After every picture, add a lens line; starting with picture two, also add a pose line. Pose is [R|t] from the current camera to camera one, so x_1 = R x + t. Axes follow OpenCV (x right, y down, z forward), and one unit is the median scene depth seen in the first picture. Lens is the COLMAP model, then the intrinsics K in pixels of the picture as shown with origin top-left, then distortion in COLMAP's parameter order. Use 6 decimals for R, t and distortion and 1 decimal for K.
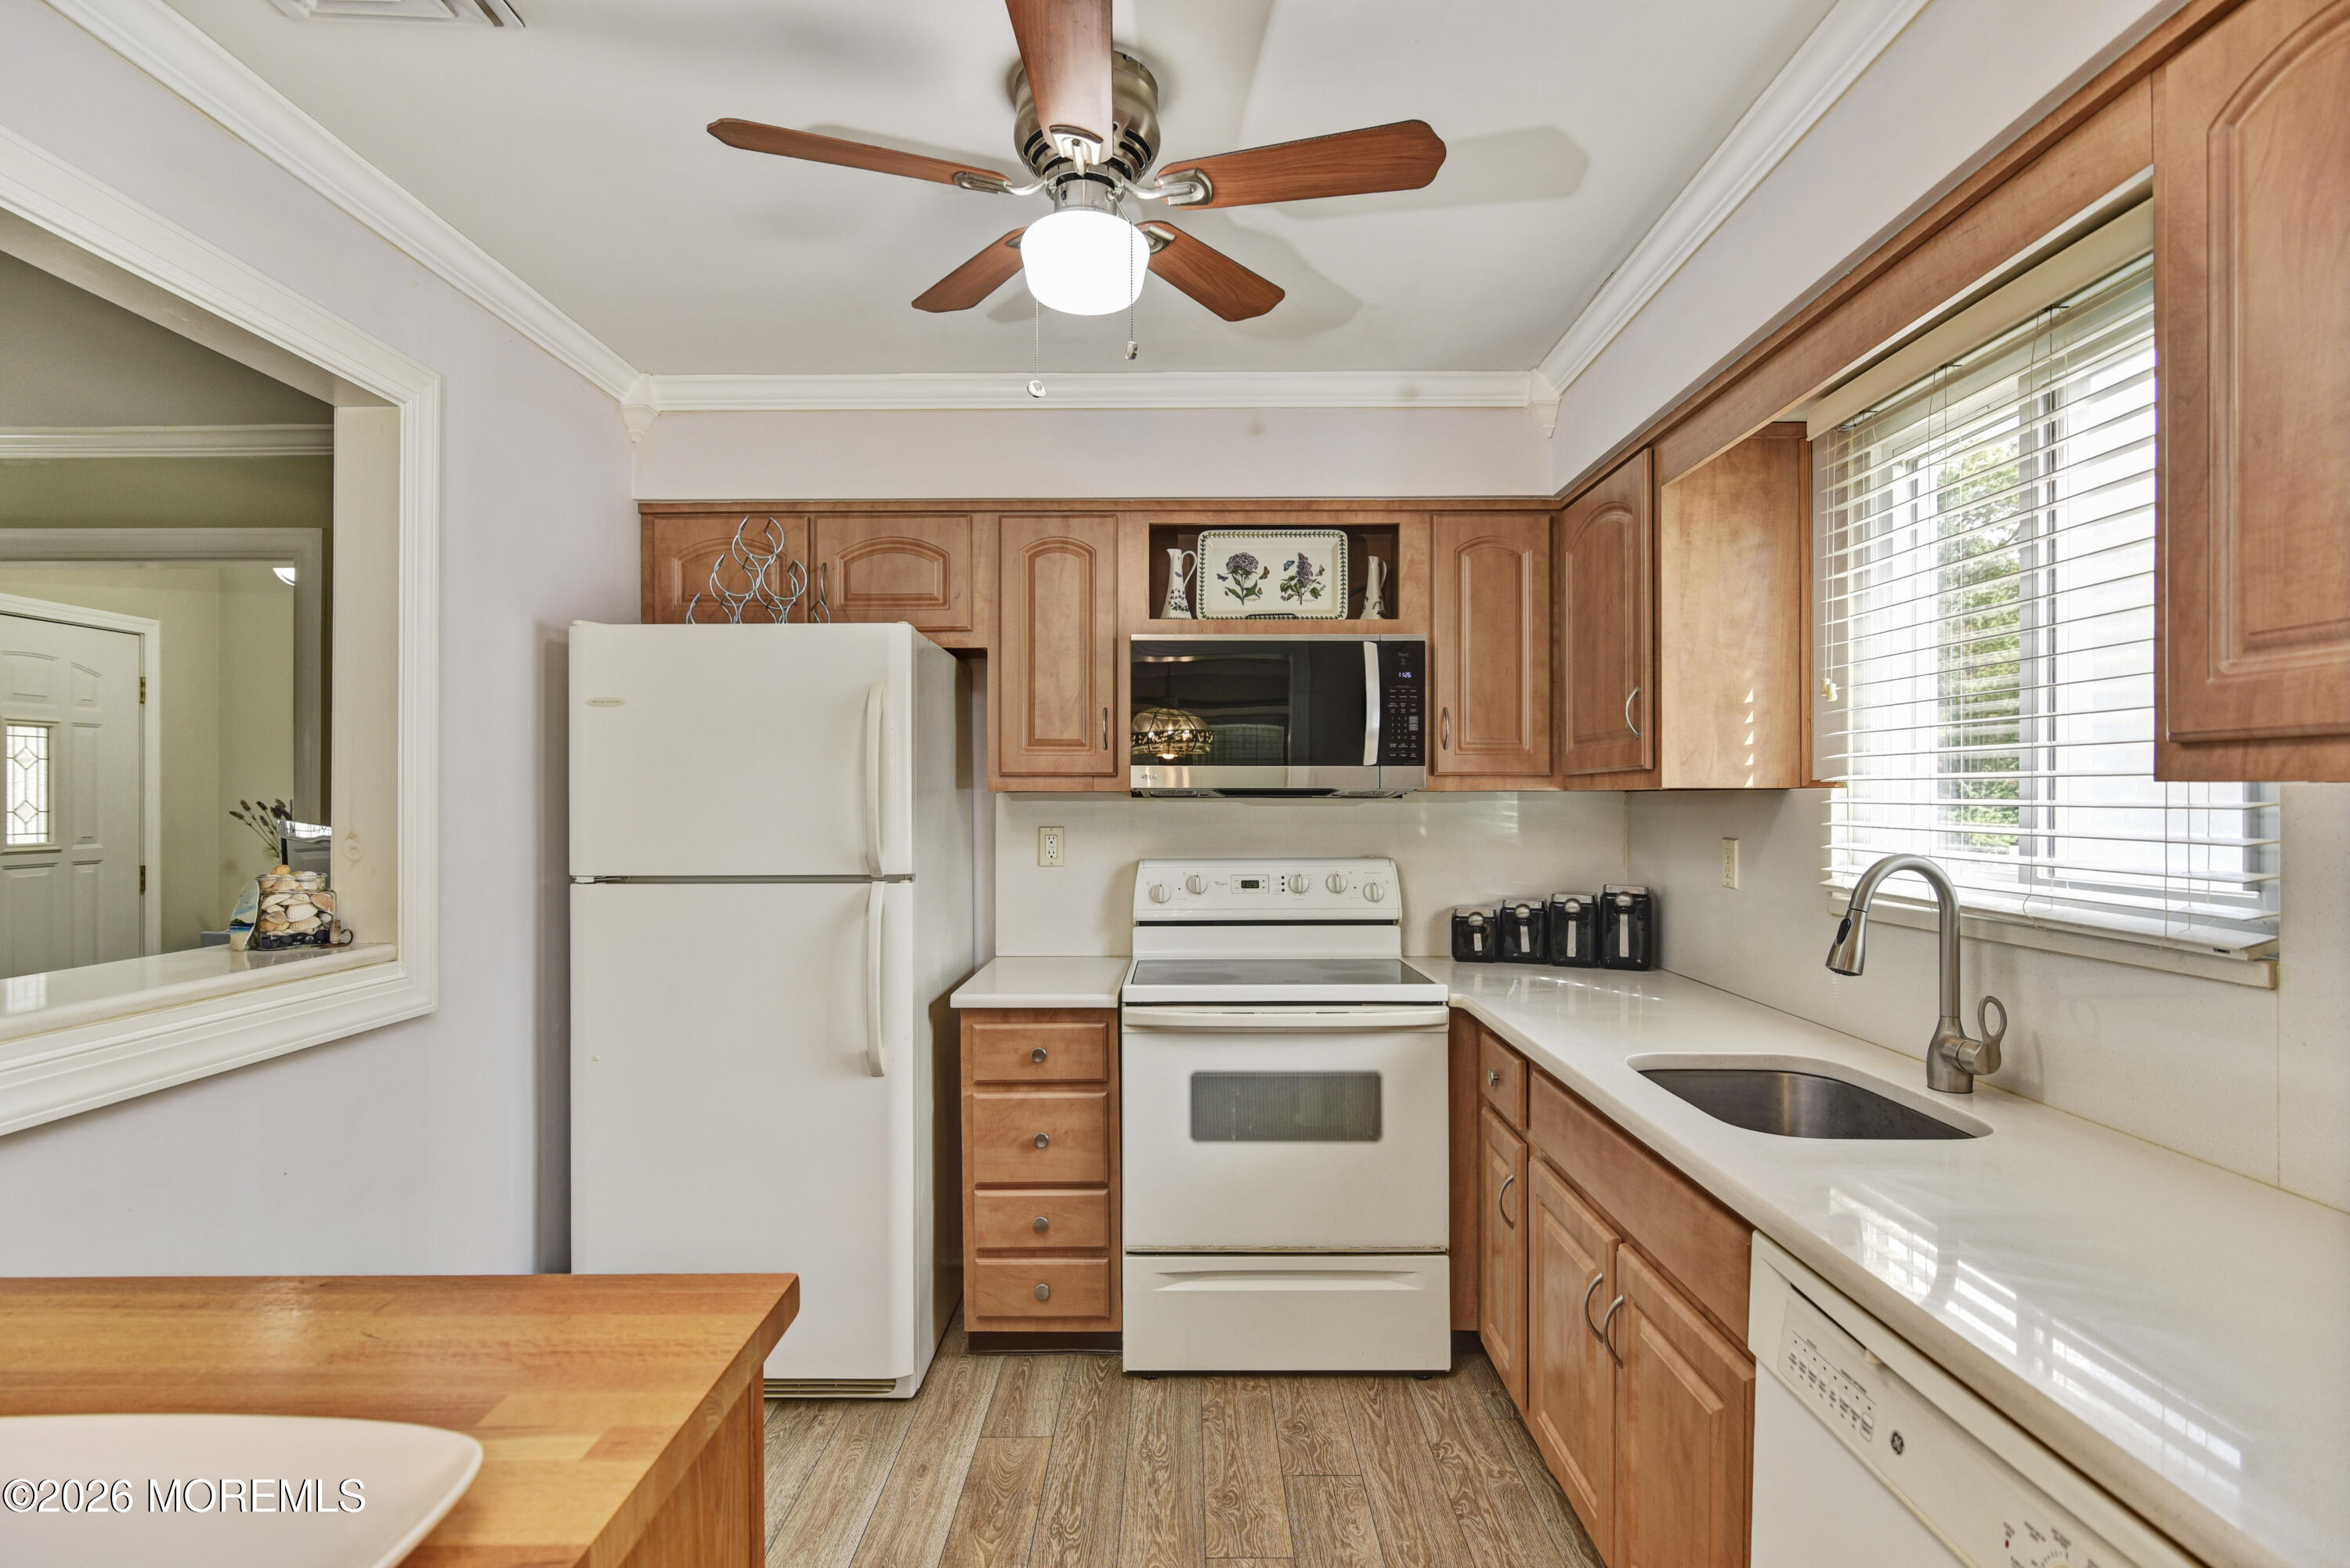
lens RADIAL K [[1149.6, 0, 1176.9], [0, 1149.6, 794.0], [0, 0, 1]] dist [-0.000121, -0.003517]
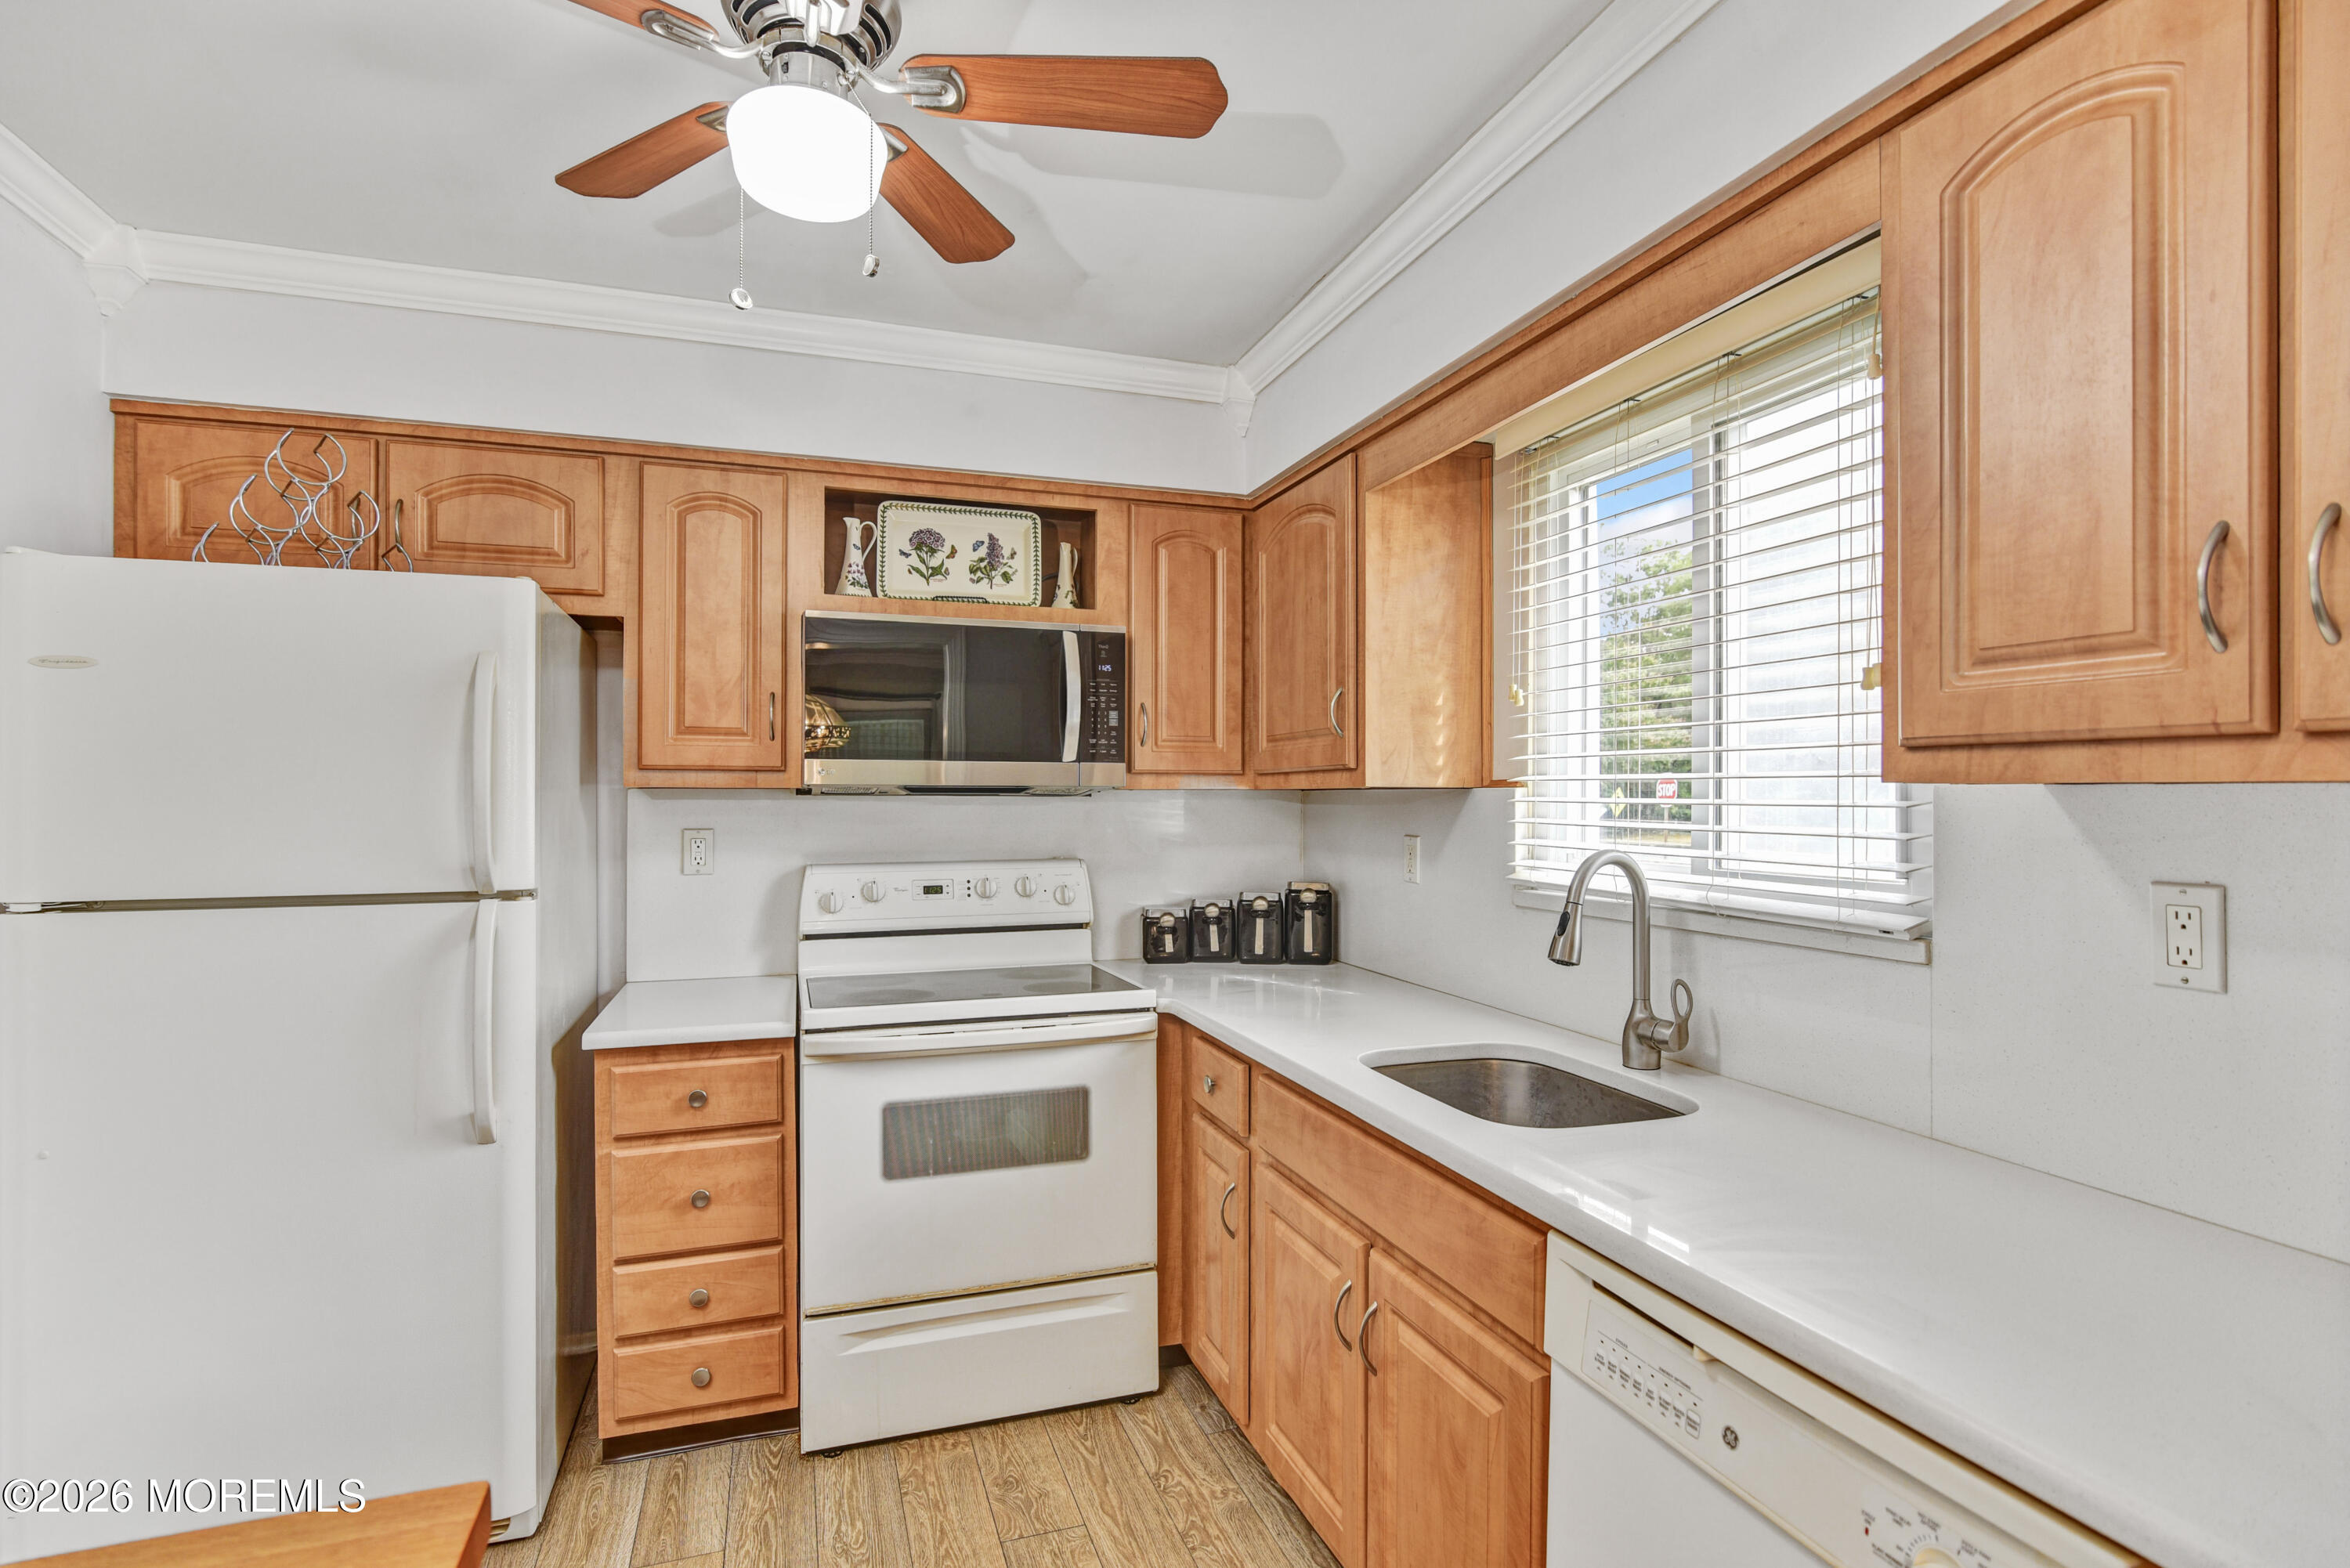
lens RADIAL K [[1149.6, 0, 1177.2], [0, 1149.6, 789.0], [0, 0, 1]] dist [-0.000121, -0.003517]
pose [[0.944720, 0.004164, 0.327851, -0.067448], [-0.003199, 0.999989, -0.003481, 0.000715], [-0.327862, 0.002240, 0.944723, 0.085013]]
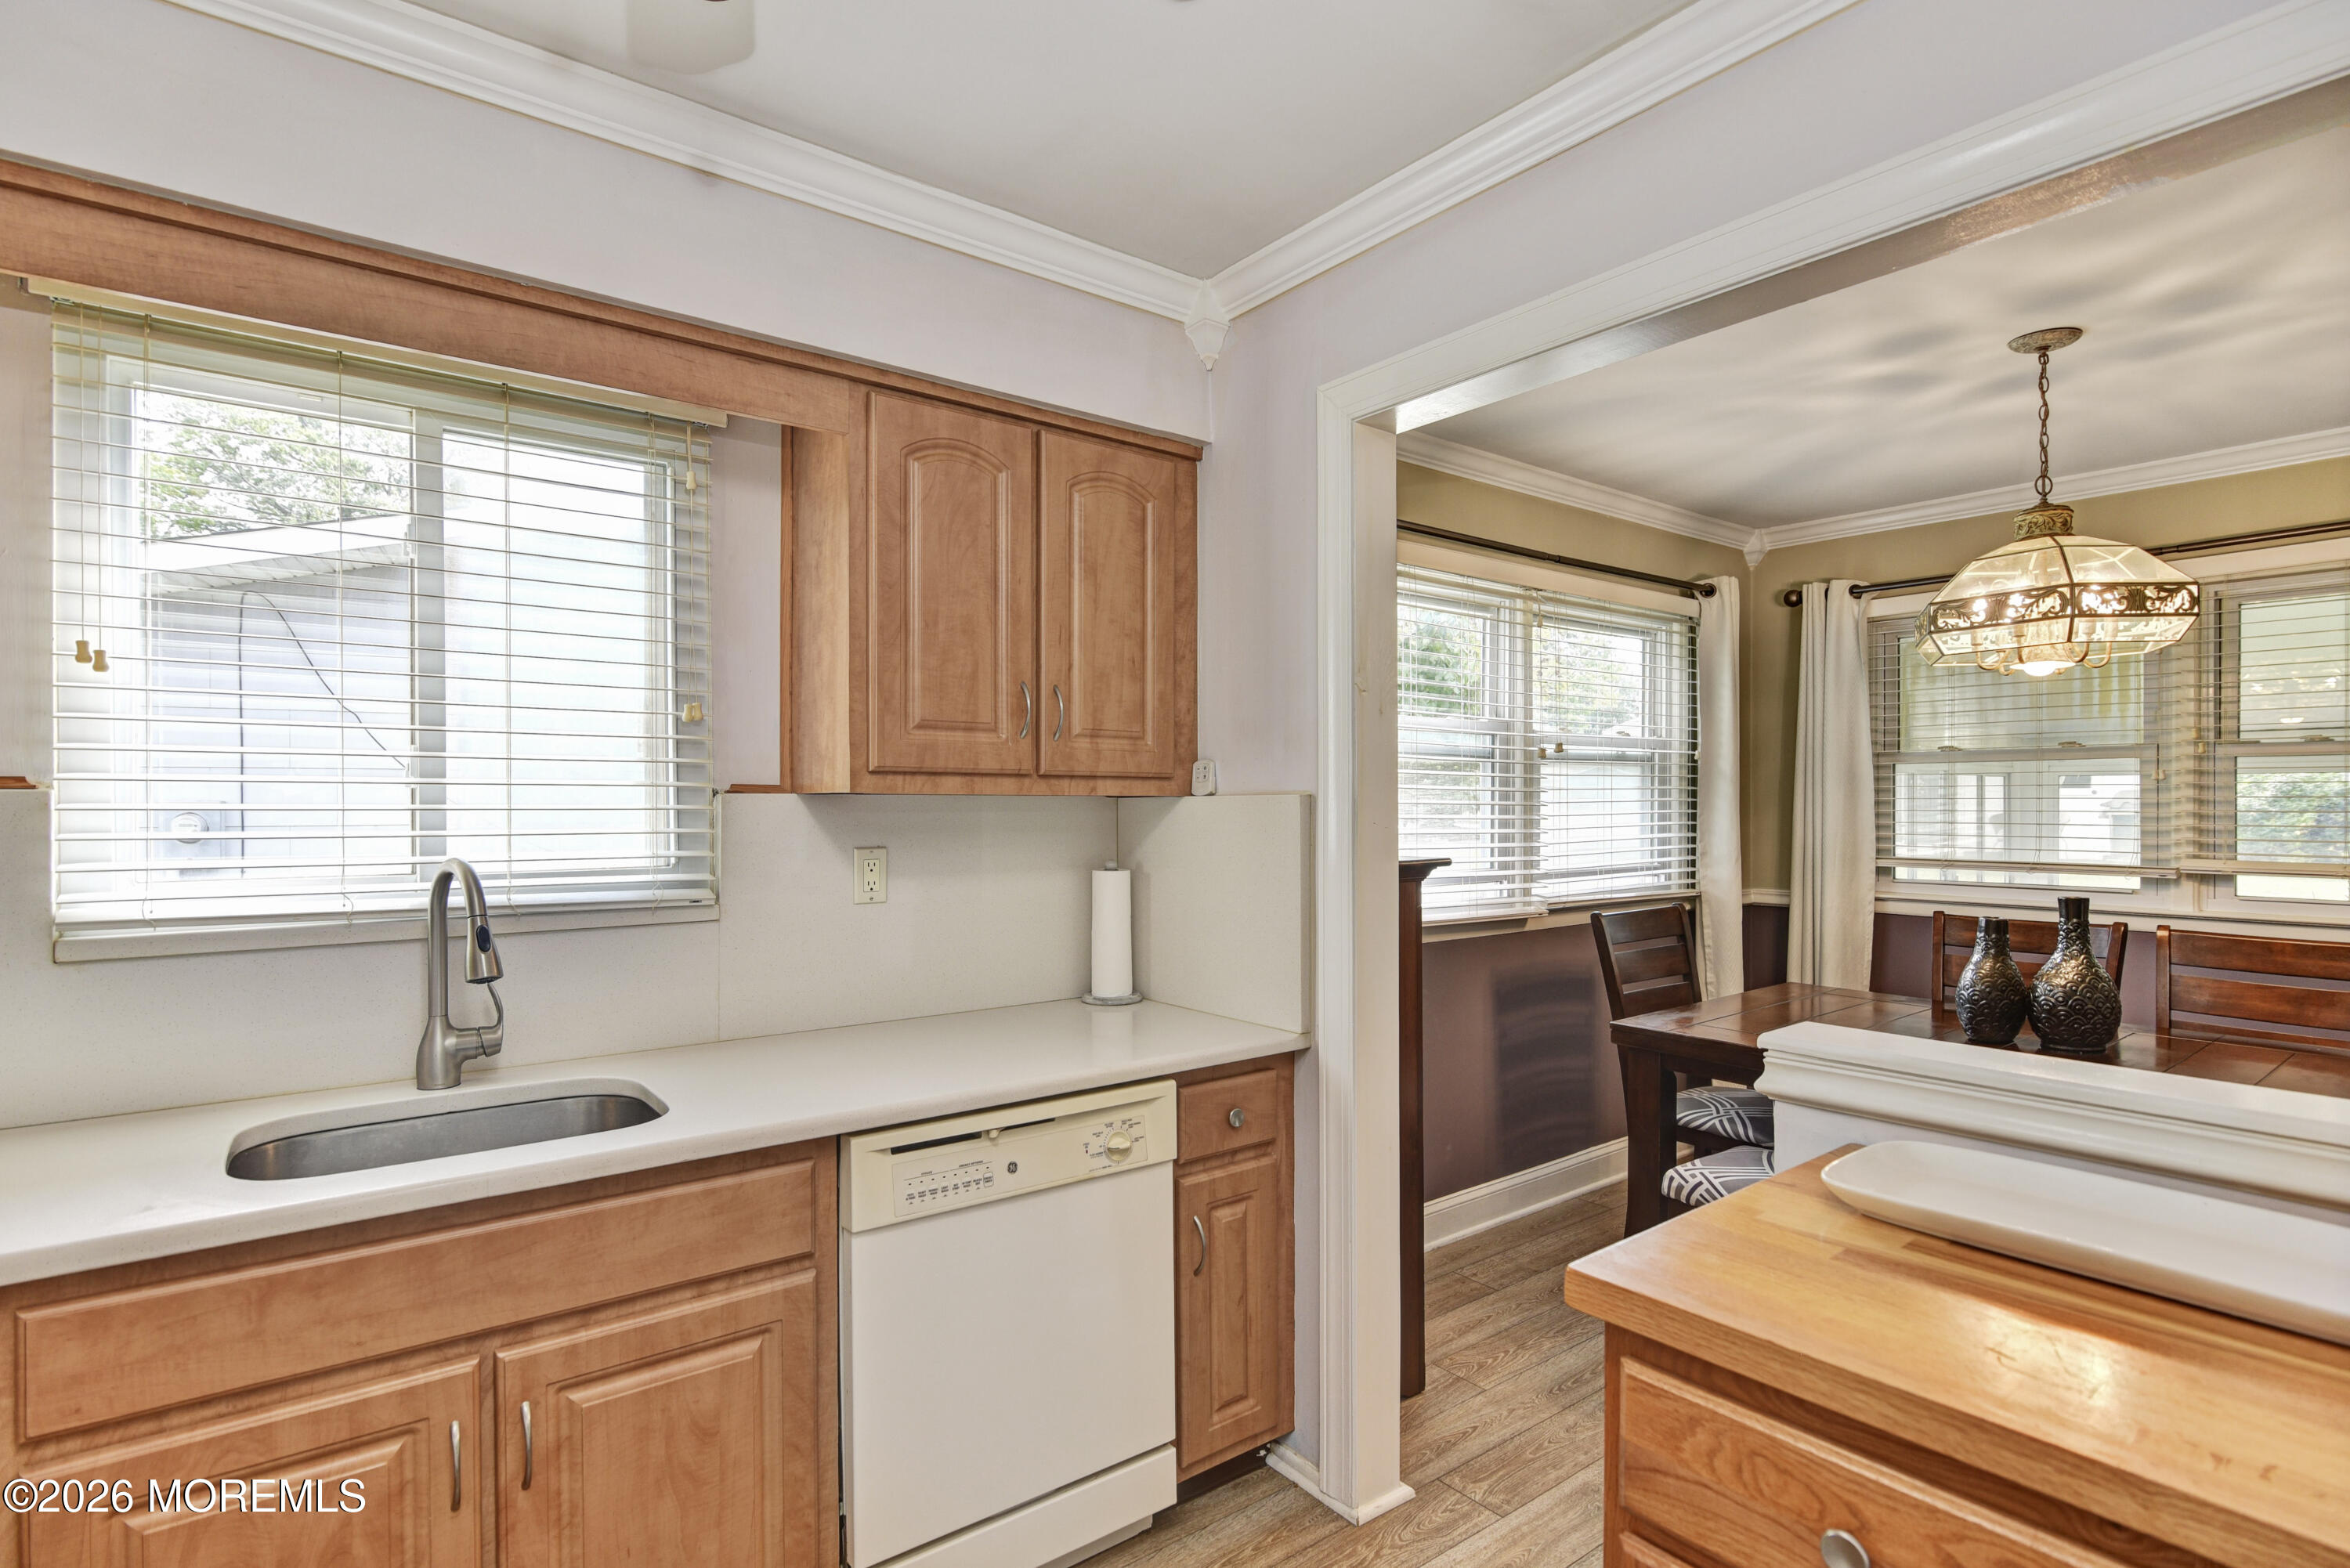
lens RADIAL K [[1149.6, 0, 1169.8], [0, 1149.6, 808.7], [0, 0, 1]] dist [-0.000121, -0.003517]
pose [[-0.613748, -0.001671, 0.789500, -0.377277], [-0.000346, 0.999998, 0.001848, 0.004688], [-0.789502, 0.000861, -0.613748, 0.781289]]
